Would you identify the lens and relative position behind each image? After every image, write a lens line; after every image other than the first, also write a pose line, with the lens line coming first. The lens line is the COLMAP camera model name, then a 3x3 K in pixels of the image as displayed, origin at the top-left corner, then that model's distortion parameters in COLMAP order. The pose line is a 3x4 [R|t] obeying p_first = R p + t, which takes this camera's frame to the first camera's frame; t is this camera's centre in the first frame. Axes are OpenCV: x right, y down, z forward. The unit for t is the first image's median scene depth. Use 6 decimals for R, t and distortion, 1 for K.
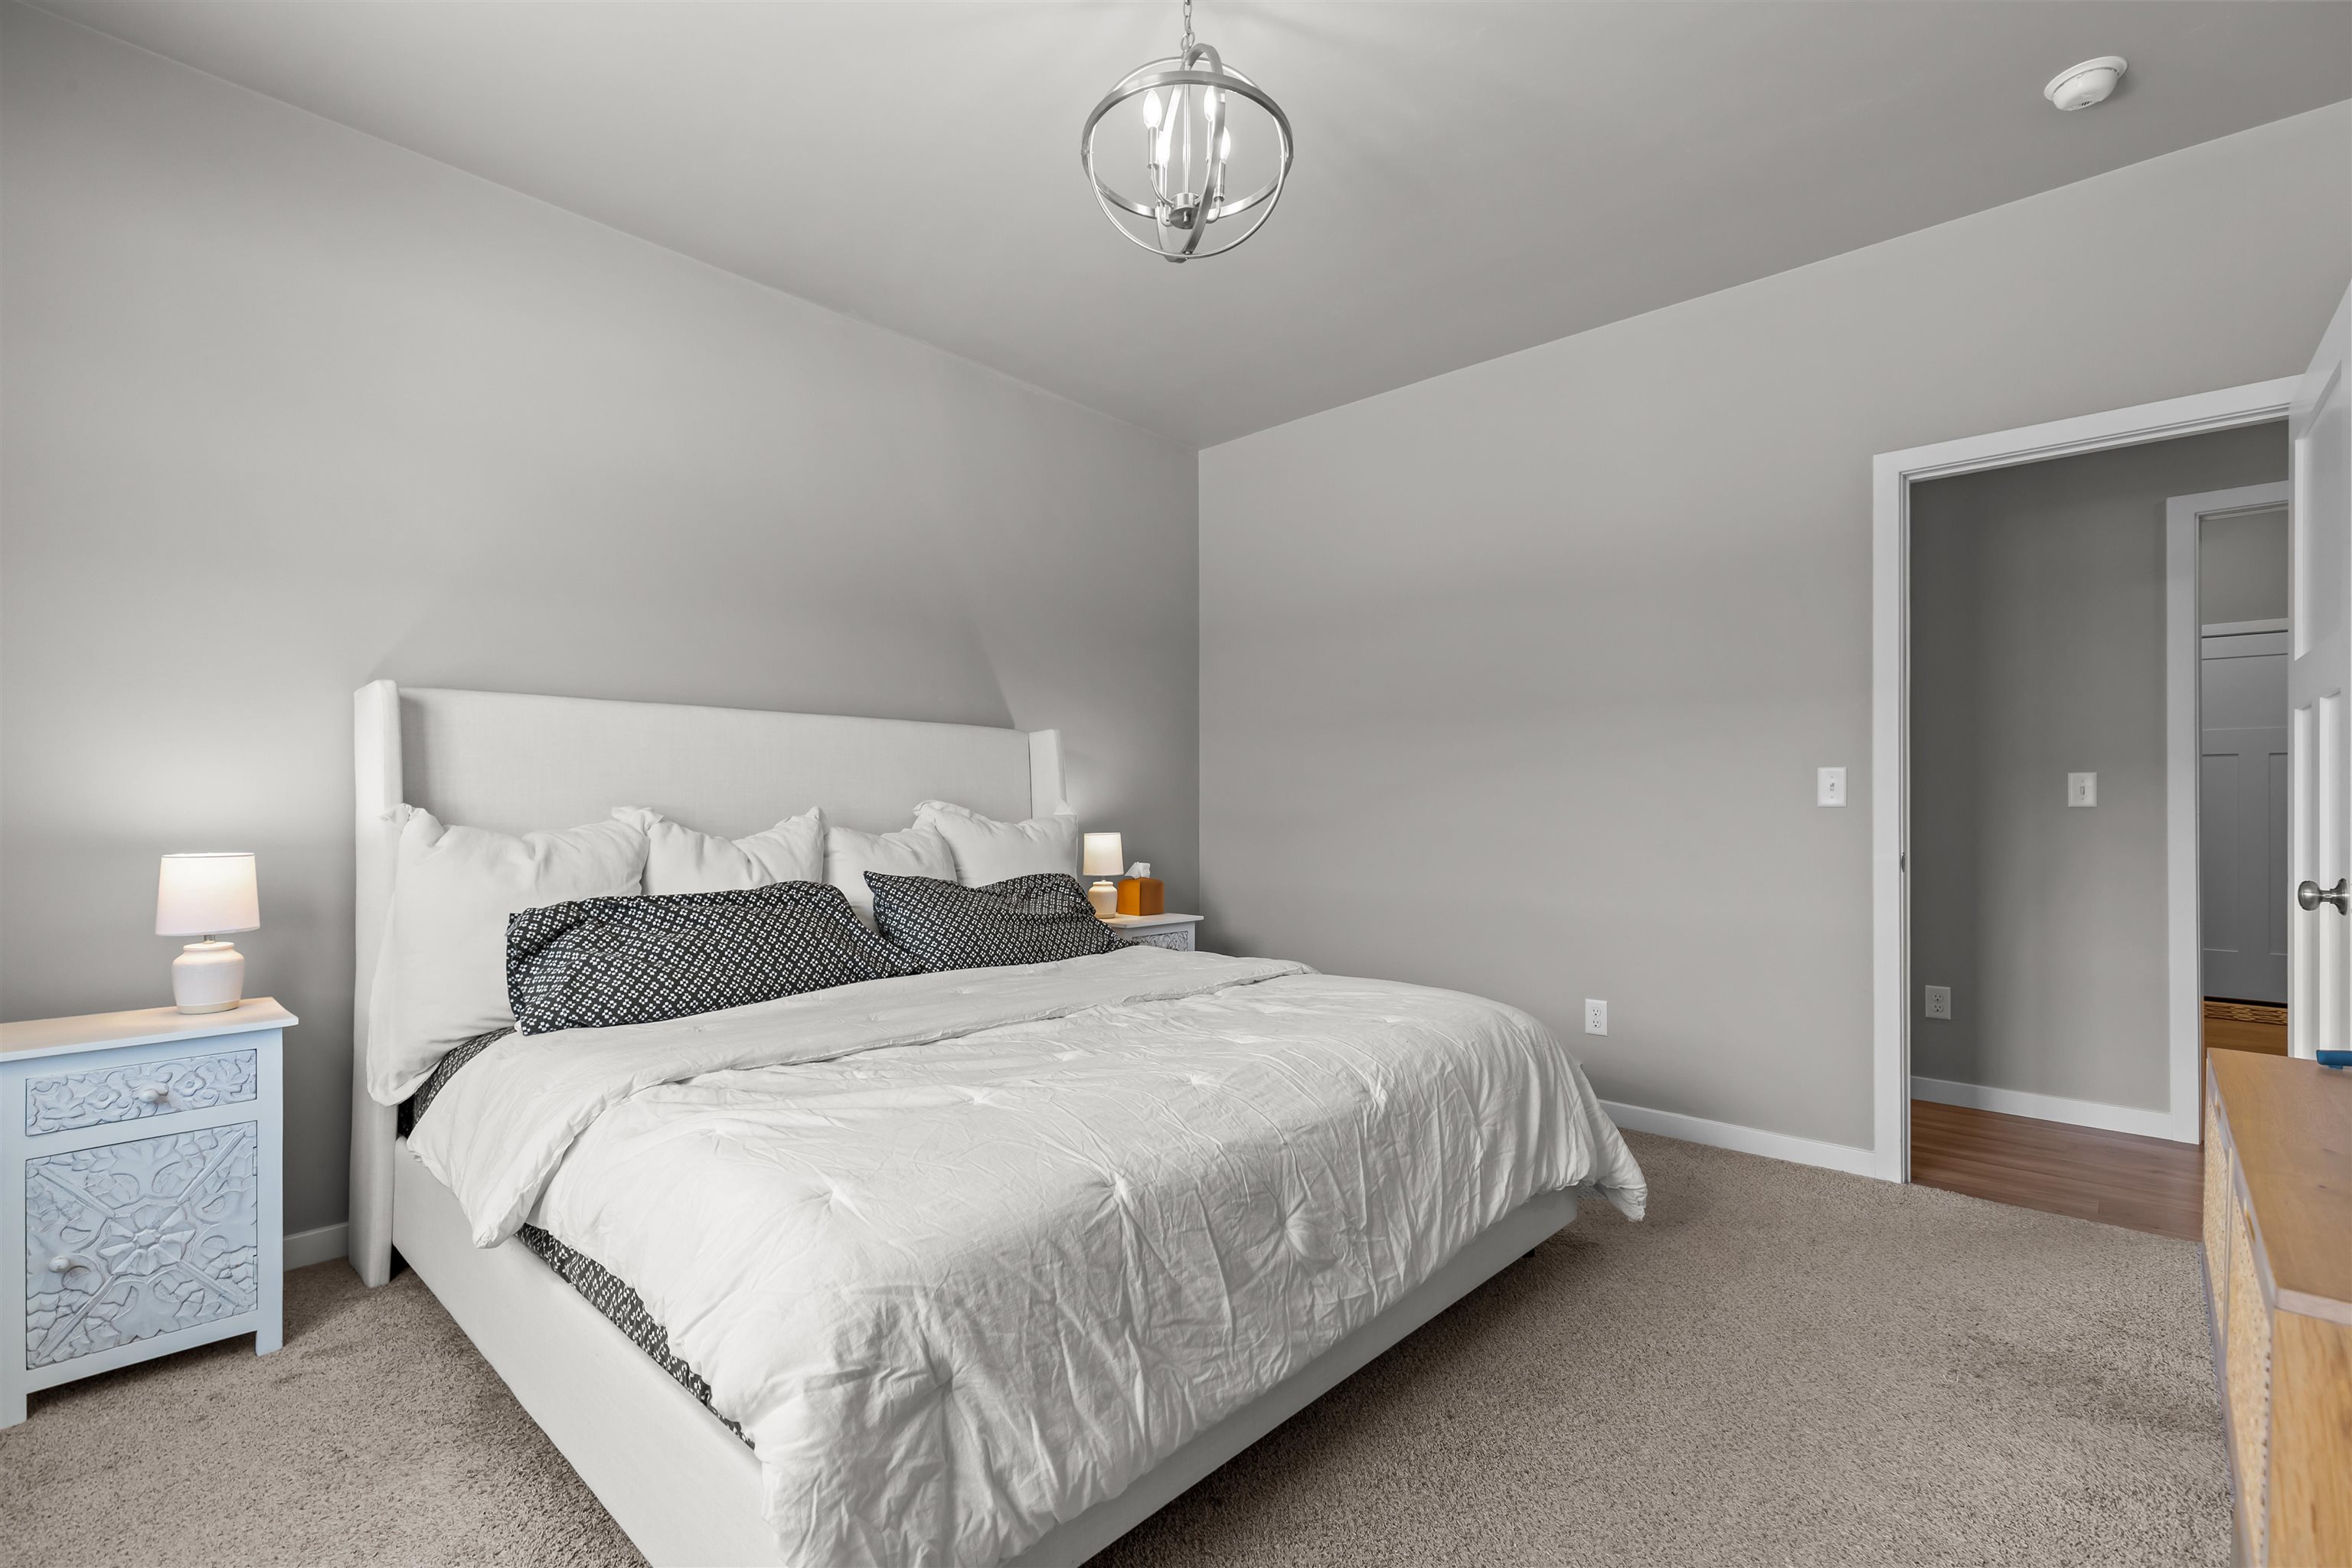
lens RADIAL K [[1059.1, 0, 1182.2], [0, 1059.1, 797.4], [0, 0, 1]] dist [0.011515, -0.002636]
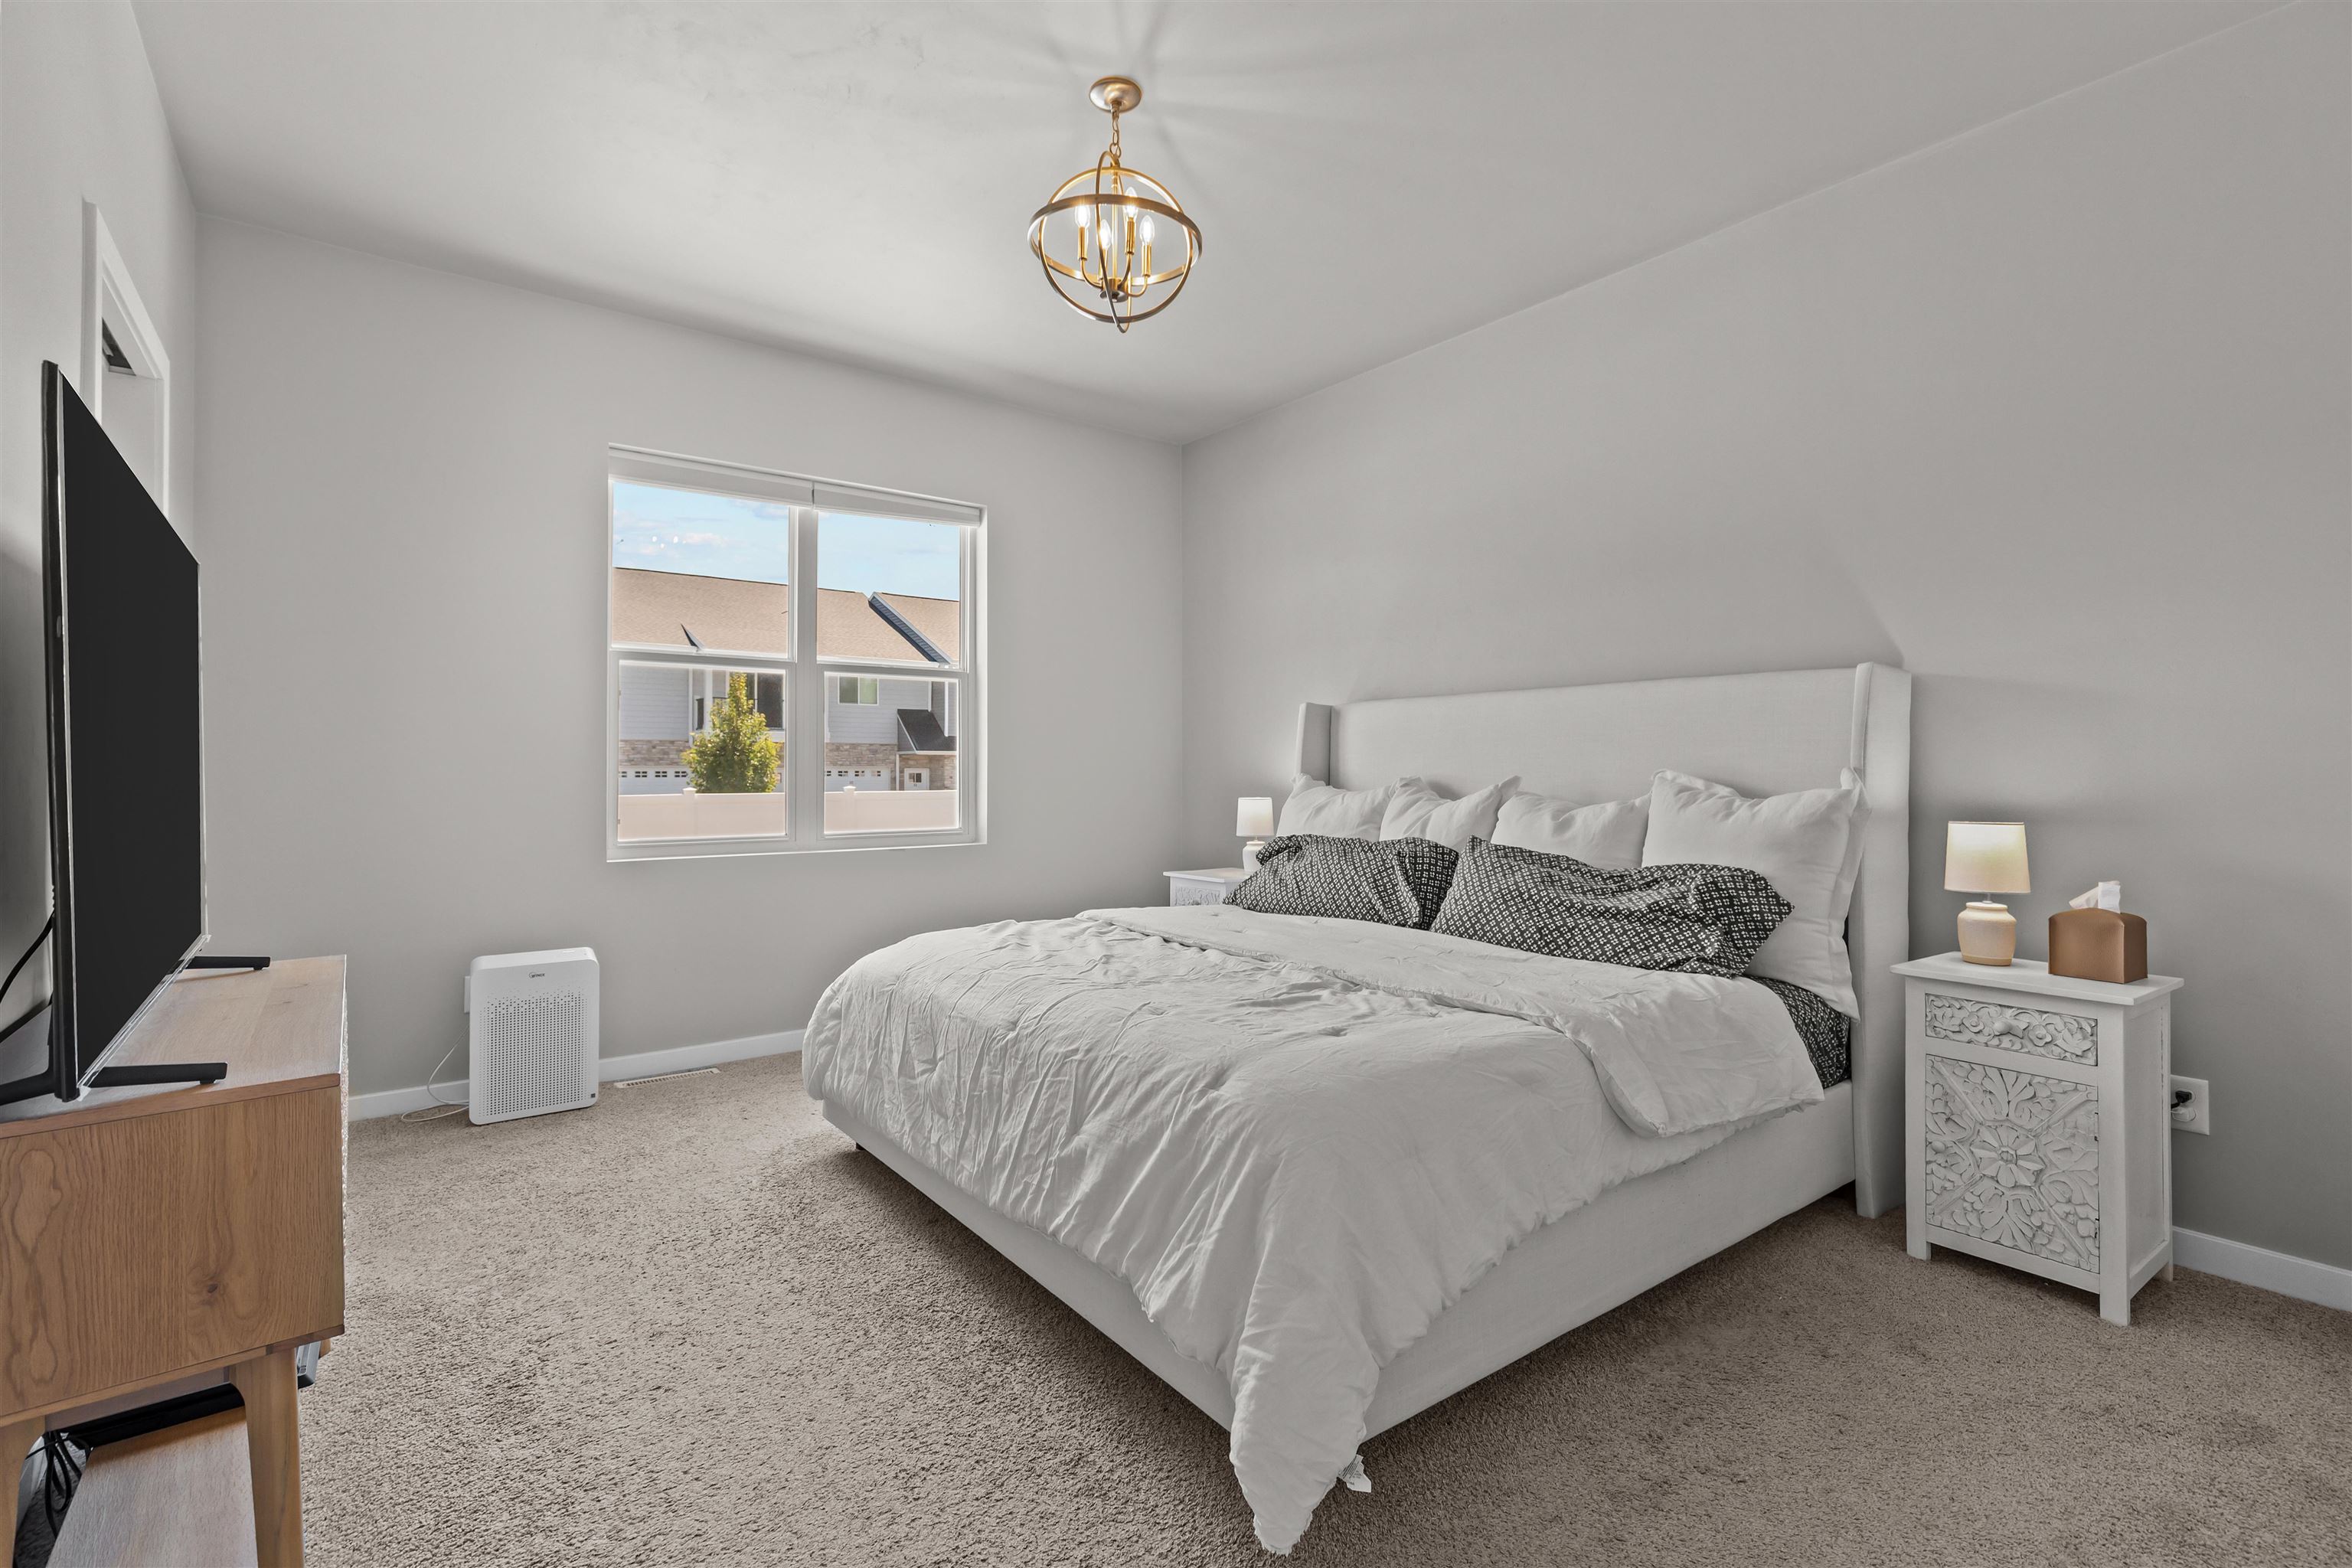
lens RADIAL K [[1059.1, 0, 1177.2], [0, 1059.1, 782.8], [0, 0, 1]] dist [0.011515, -0.002636]
pose [[-0.183810, 0.002935, -0.982957, 0.814476], [0.005337, 0.999984, 0.001988, 0.010659], [0.982947, -0.004880, -0.183823, 0.893632]]
